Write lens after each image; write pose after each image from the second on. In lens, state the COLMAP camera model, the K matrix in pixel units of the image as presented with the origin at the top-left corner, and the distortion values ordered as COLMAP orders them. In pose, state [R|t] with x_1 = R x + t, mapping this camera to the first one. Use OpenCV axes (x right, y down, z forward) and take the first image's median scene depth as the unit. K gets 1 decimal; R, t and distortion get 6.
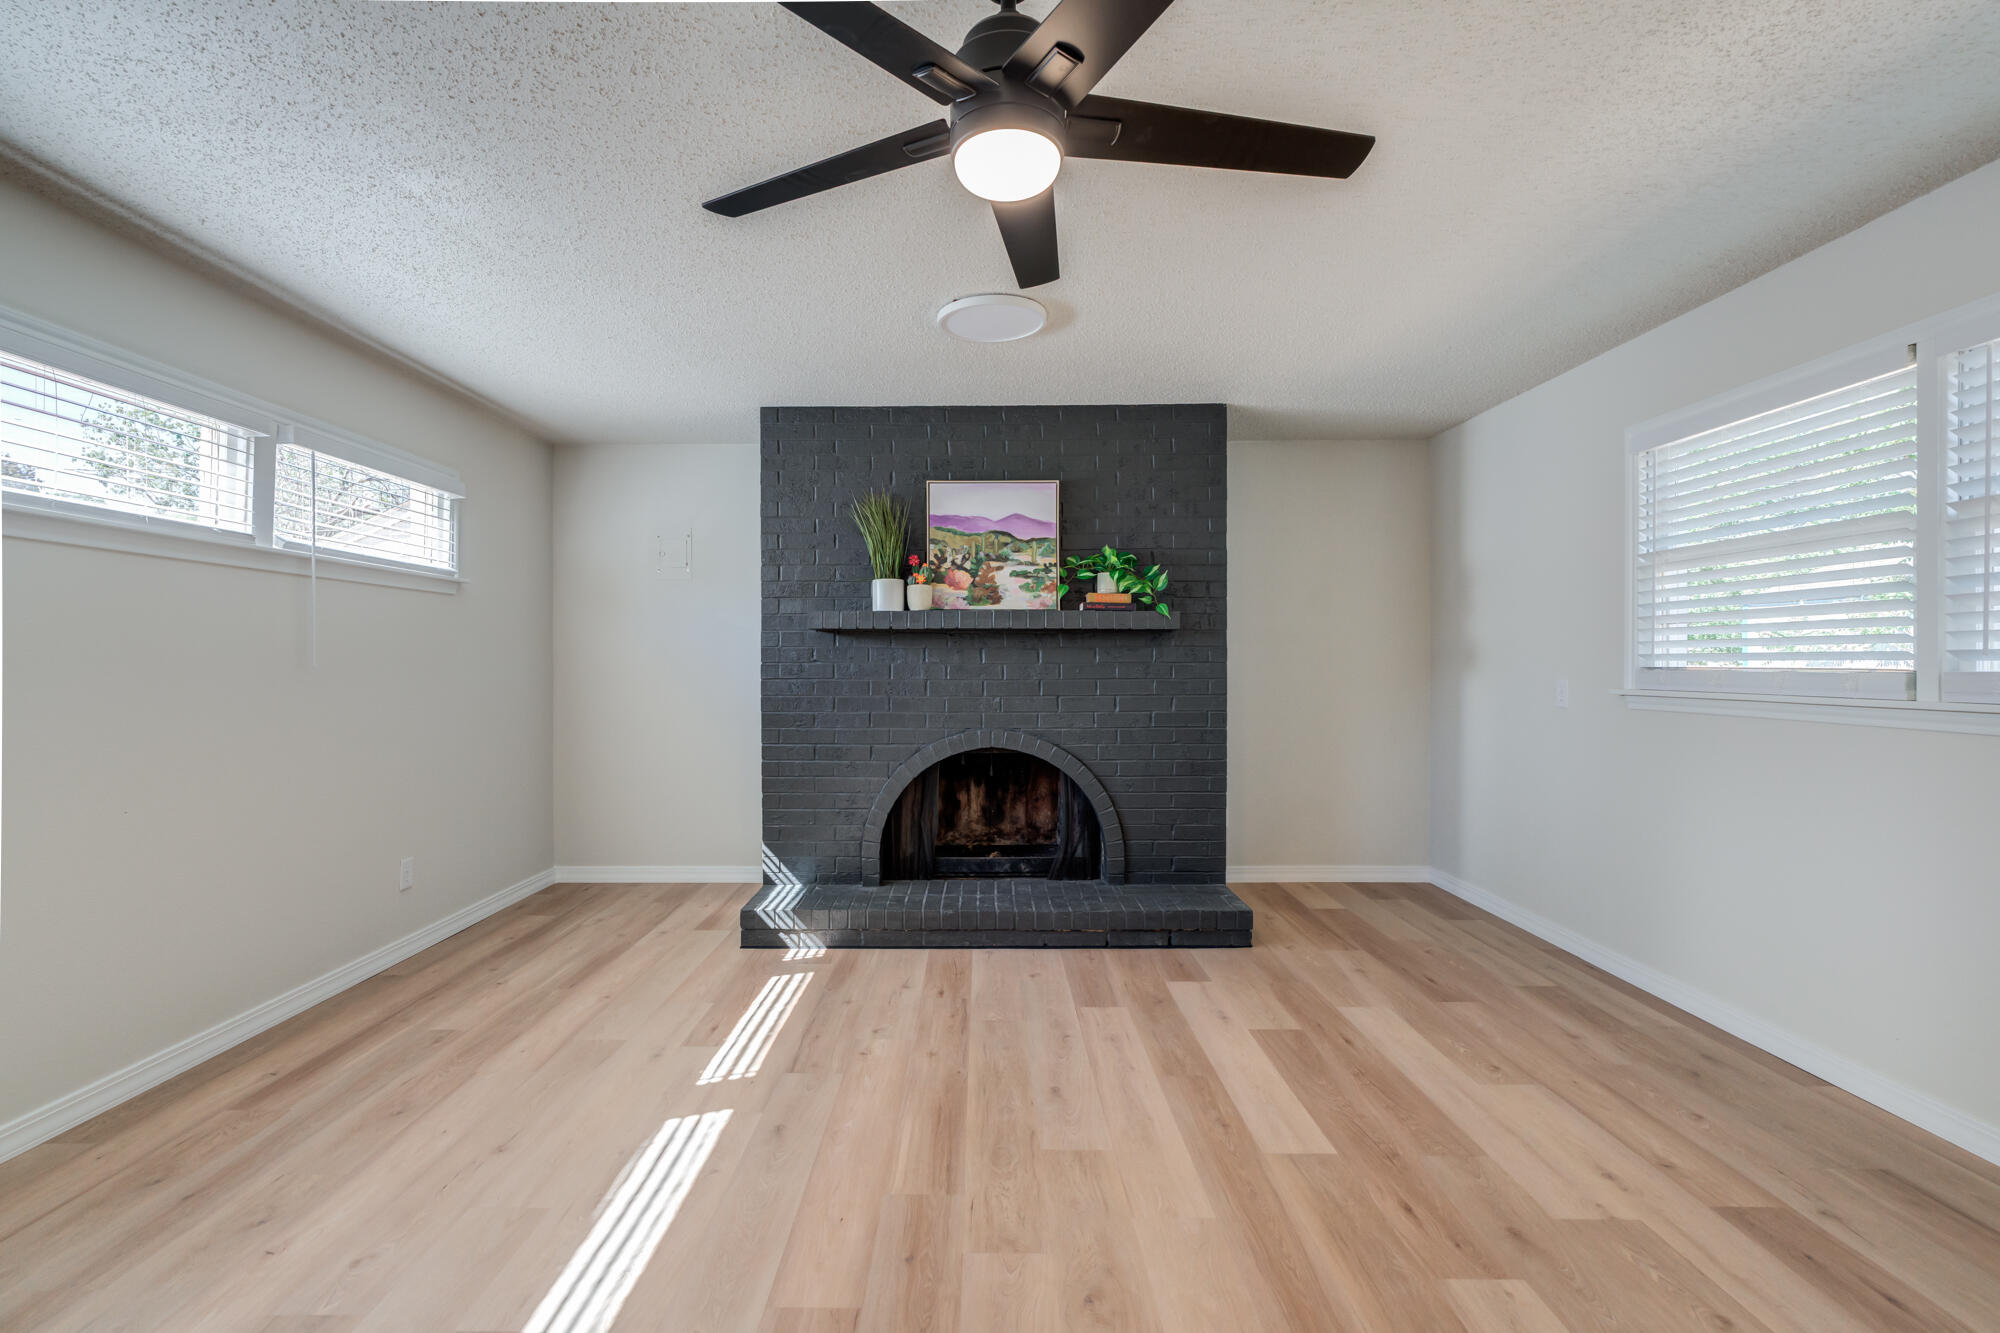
lens RADIAL K [[912.9, 0, 982.9], [0, 912.9, 661.3], [0, 0, 1]] dist [-0.024511, 0.020768]
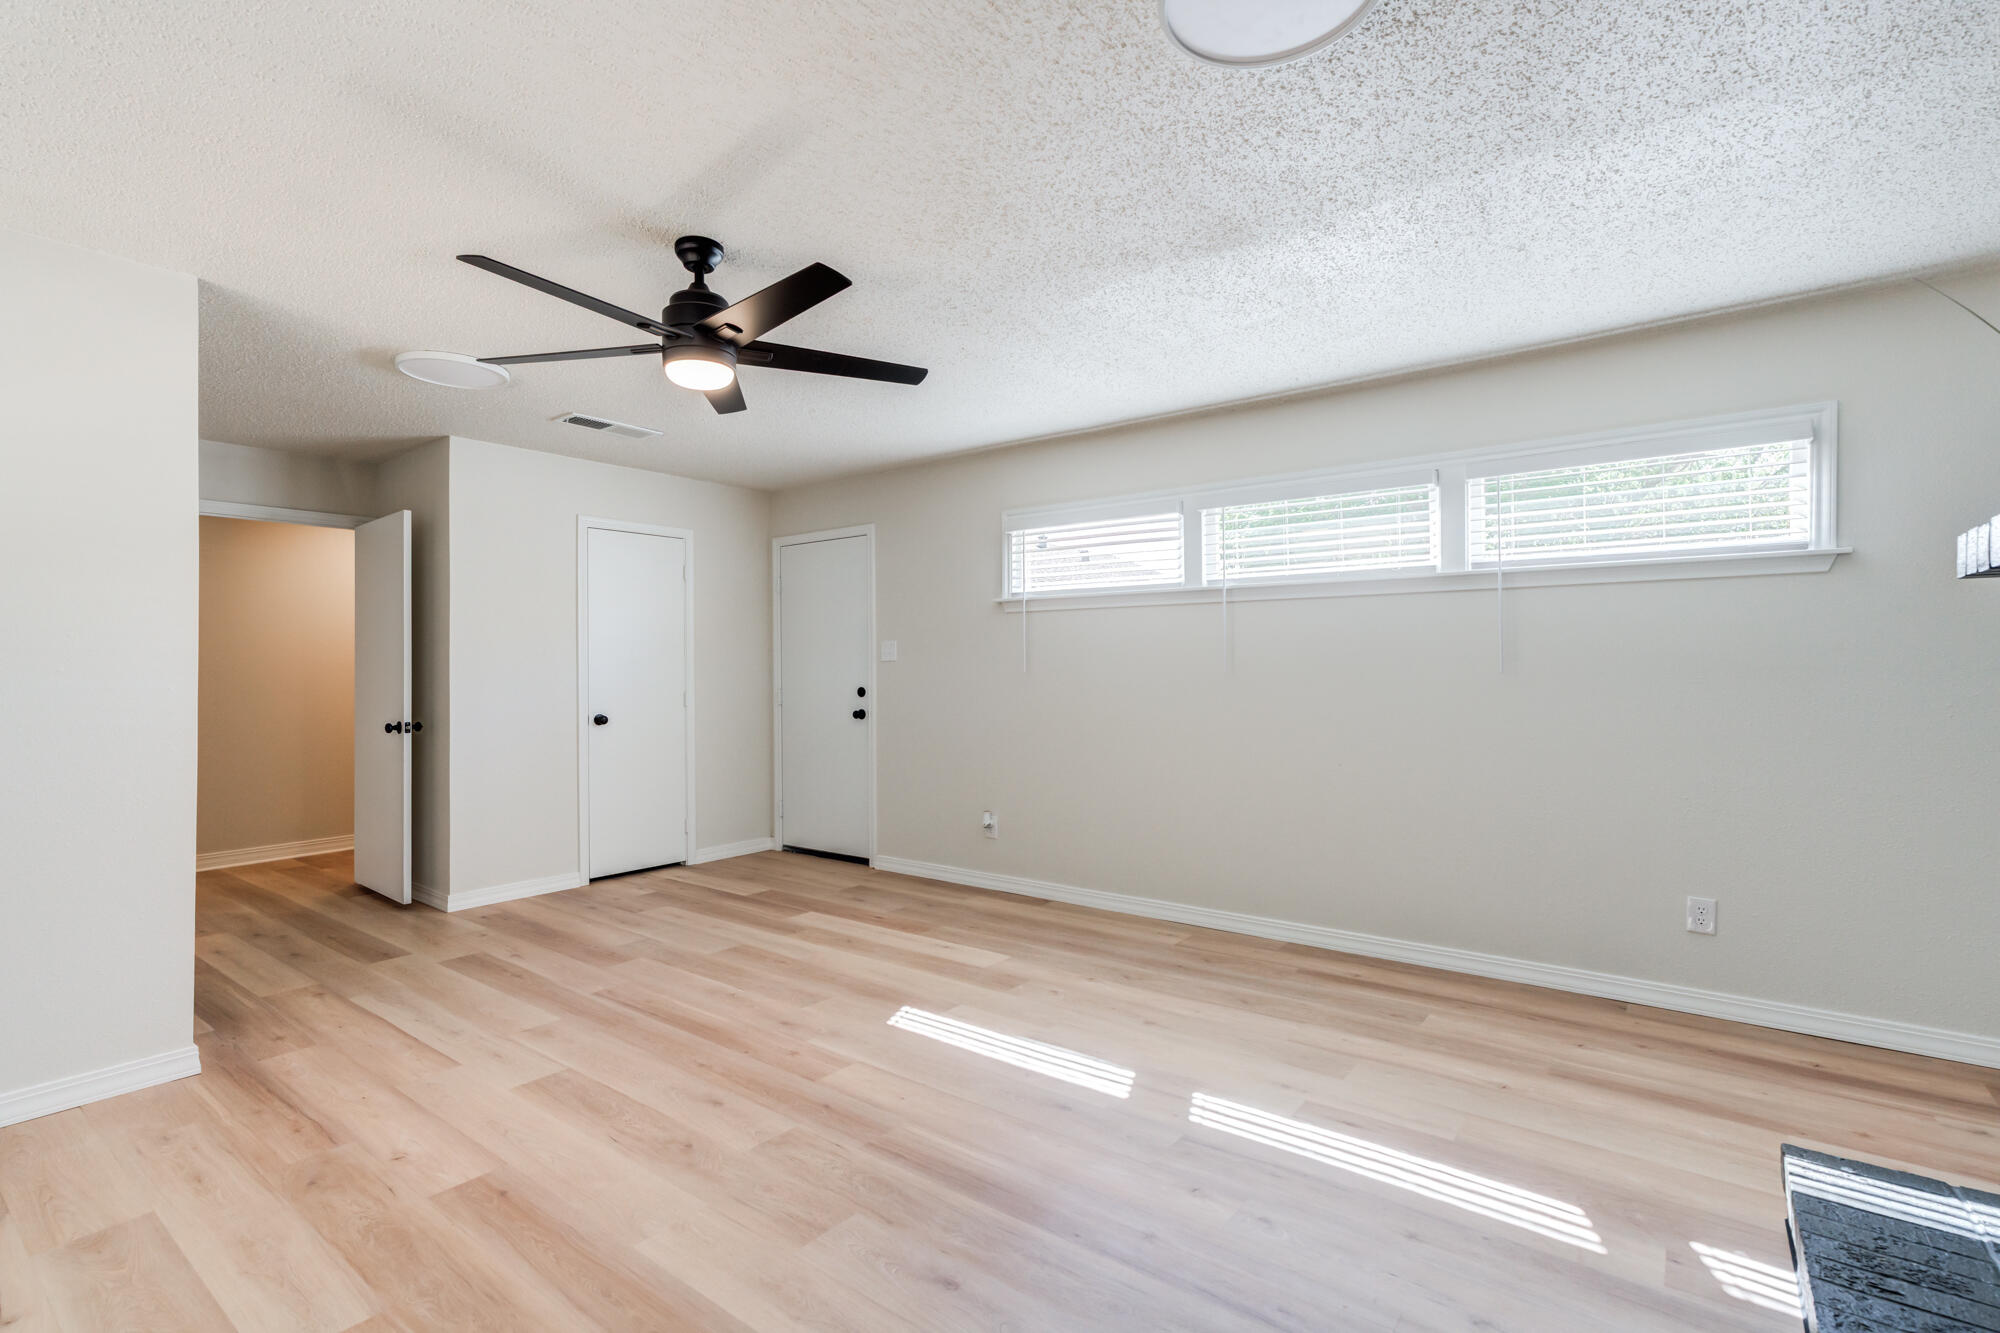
lens RADIAL K [[919.5, 0, 991.1], [0, 919.5, 666.0], [0, 0, 1]] dist [-0.014048, 0.012957]
pose [[-0.610462, -0.000044, -0.792046, 0.479471], [0.008782, 0.999938, -0.006824, 0.012284], [0.791997, -0.011122, -0.610424, 1.152812]]
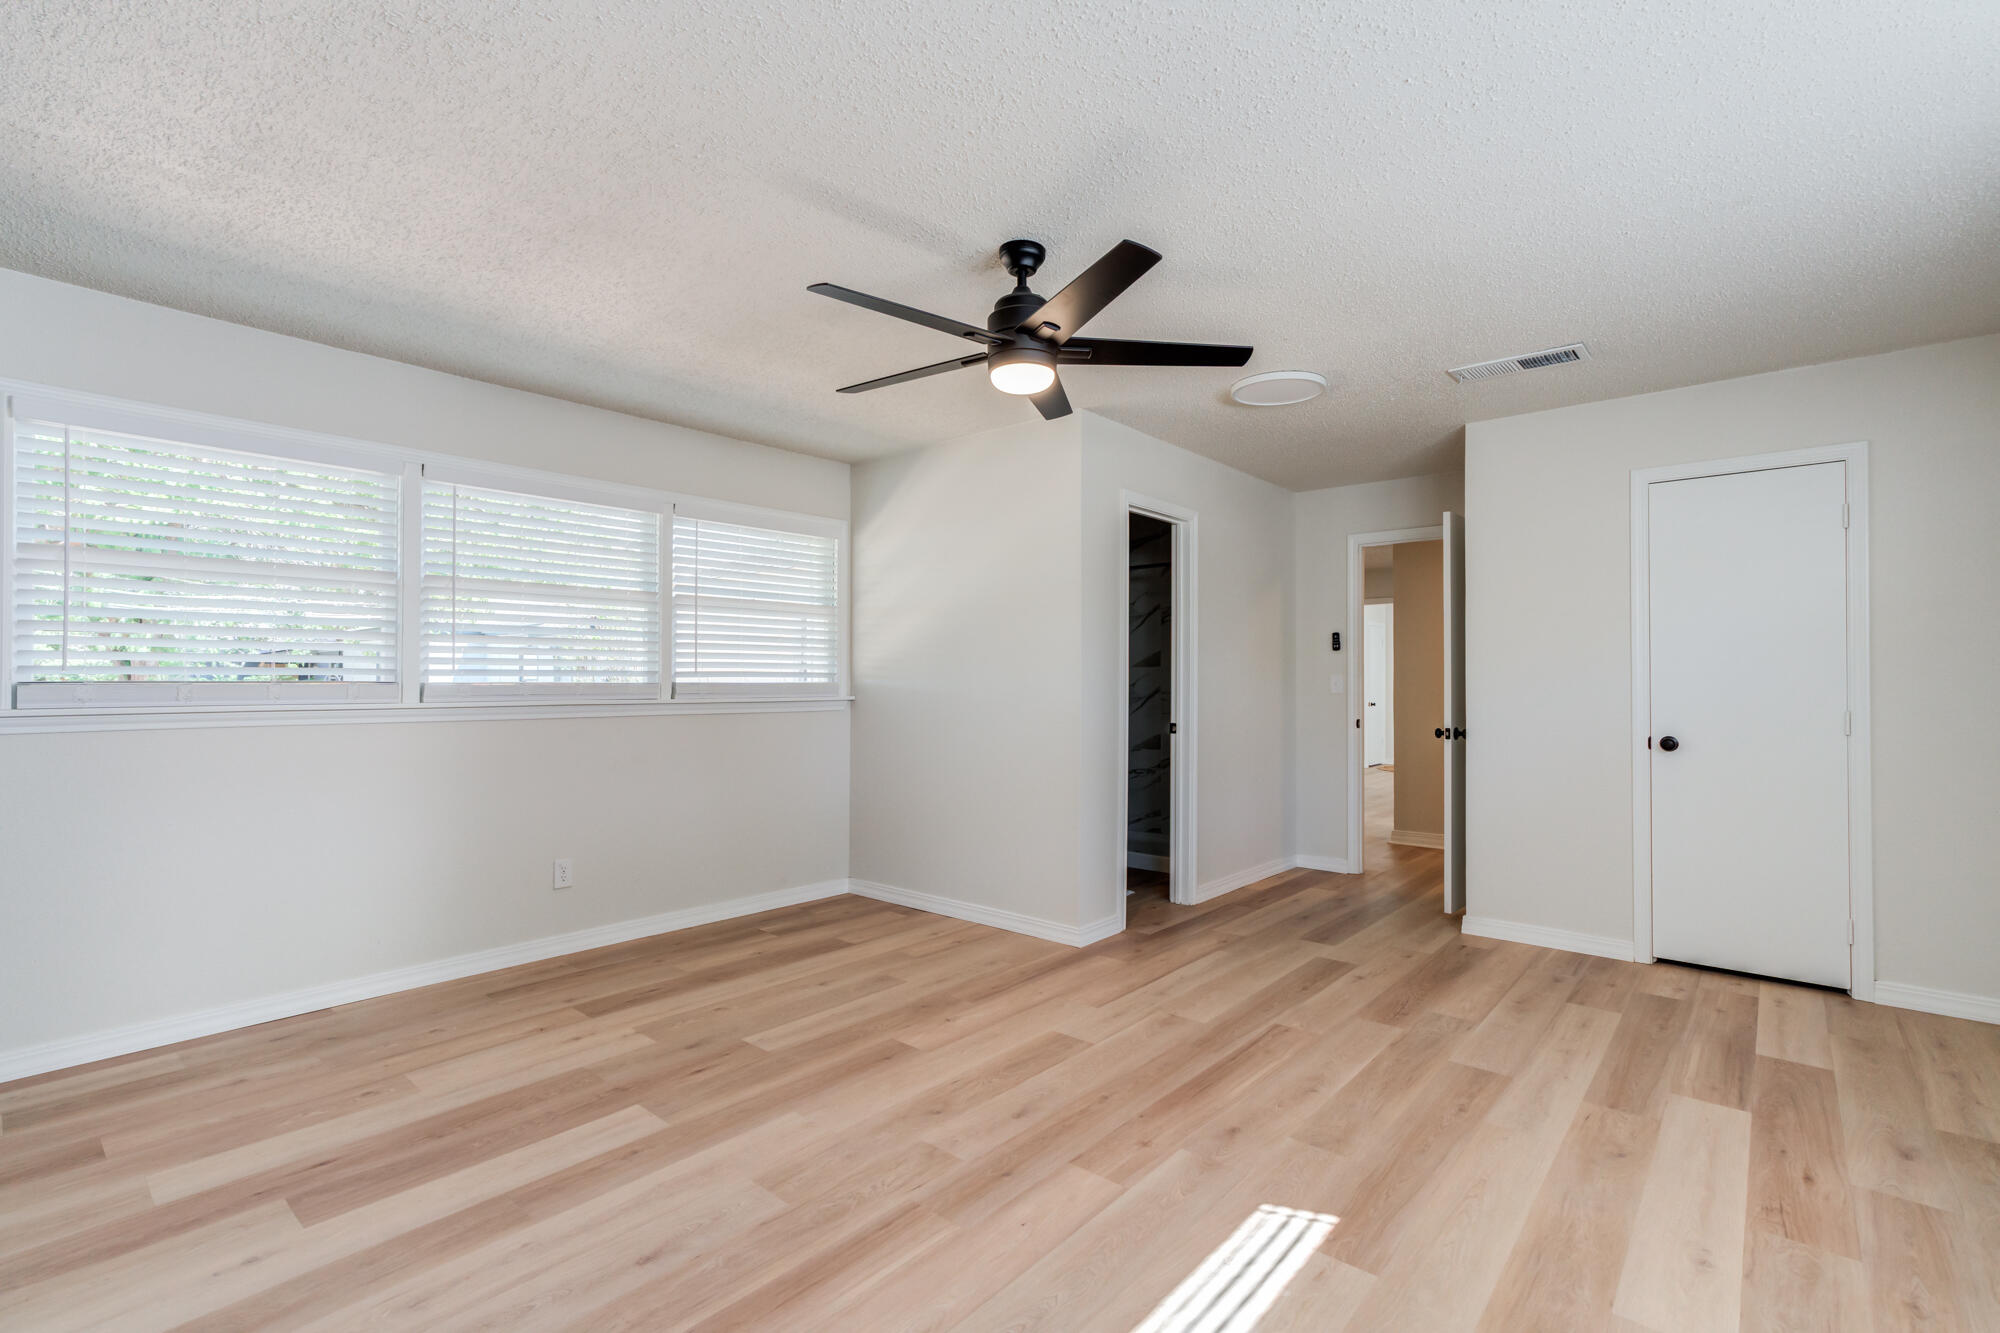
lens RADIAL K [[912.7, 0, 999.8], [0, 912.7, 638.7], [0, 0, 1]] dist [-0.019297, 0.012564]
pose [[-0.759966, 0.029140, 0.649310, -0.495547], [-0.002503, 0.998856, -0.047757, 0.006810], [-0.649958, -0.037919, -0.759023, 1.104696]]
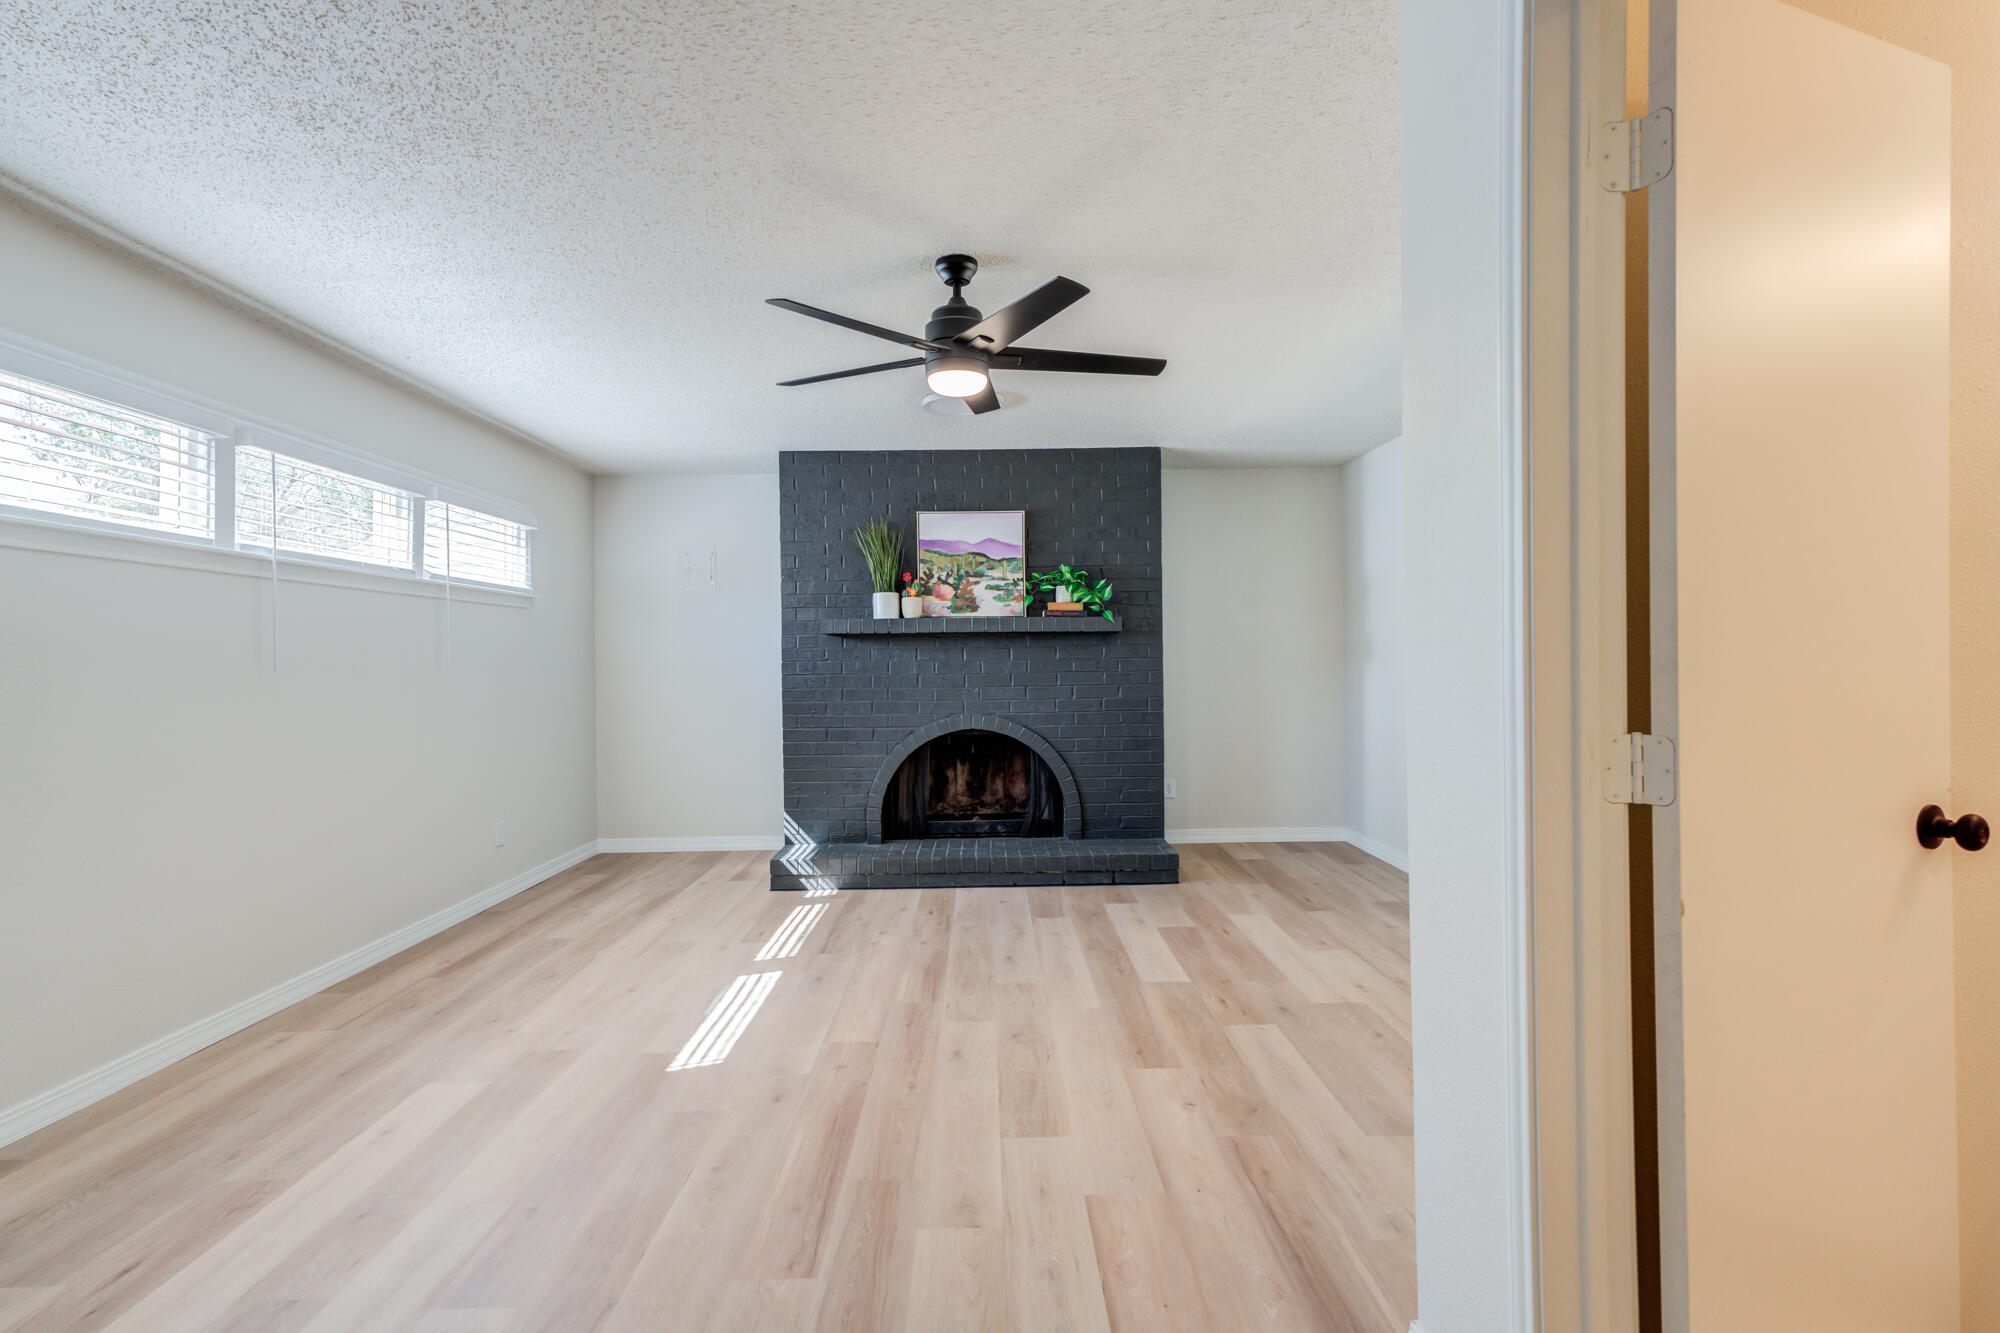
lens RADIAL K [[1012.4, 0, 1011.6], [0, 1012.4, 651.9], [0, 0, 1]] dist [-0.000856, 0.012212]
pose [[0.999593, -0.010001, 0.026729, 0.036176], [0.010164, 0.999930, -0.005981, -0.000377], [-0.026667, 0.006250, 0.999625, -0.475940]]
